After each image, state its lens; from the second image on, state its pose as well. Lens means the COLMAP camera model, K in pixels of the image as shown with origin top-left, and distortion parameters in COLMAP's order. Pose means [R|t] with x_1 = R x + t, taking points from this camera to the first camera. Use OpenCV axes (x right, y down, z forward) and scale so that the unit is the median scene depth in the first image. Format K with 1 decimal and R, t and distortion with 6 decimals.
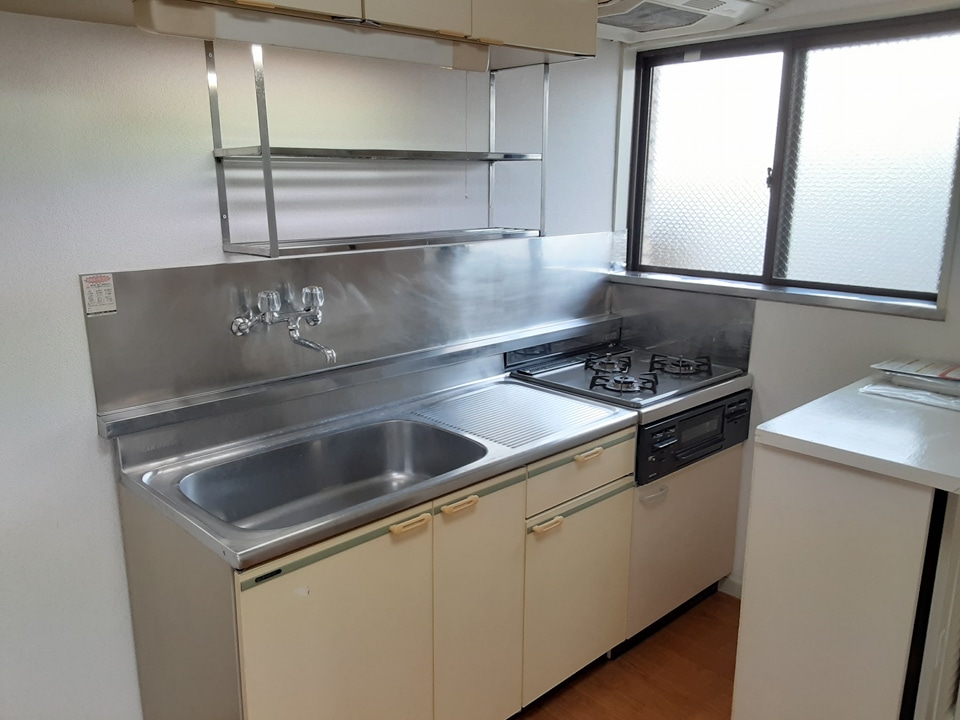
lens RADIAL K [[774.7, 0, 476.4], [0, 774.7, 359.7], [0, 0, 1]] dist [0.083187, -0.116864]
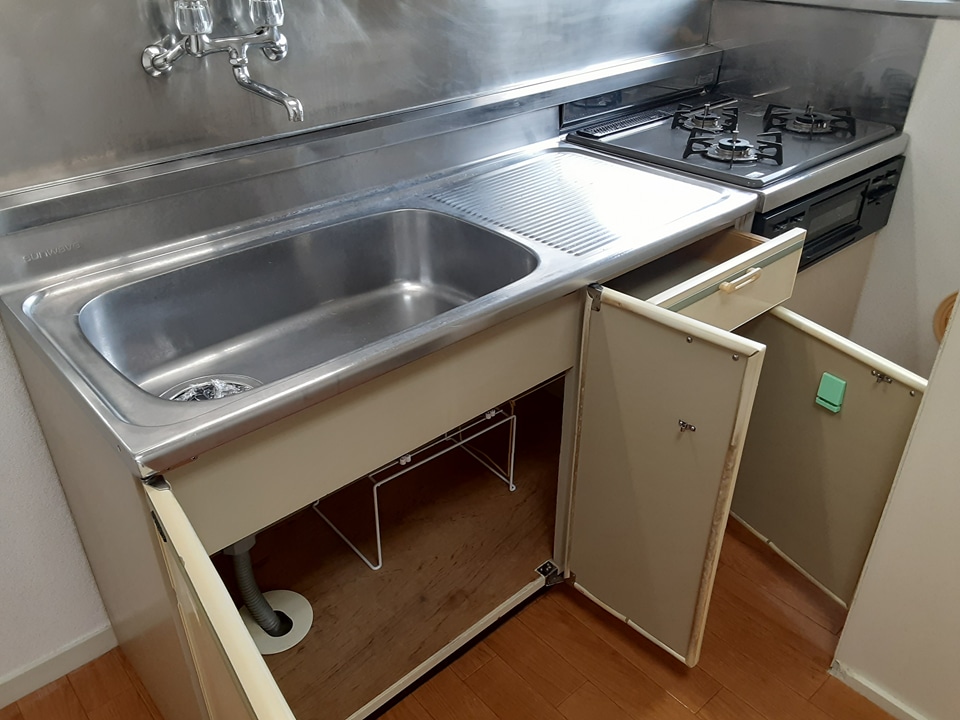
lens RADIAL K [[774.7, 0, 464.6], [0, 774.7, 376.5], [0, 0, 1]] dist [0.083187, -0.116864]
pose [[0.998676, 0.012320, -0.049946, -0.013136], [0.004157, 0.948401, 0.317046, -0.000371], [0.051275, -0.316834, 0.947094, 0.268936]]
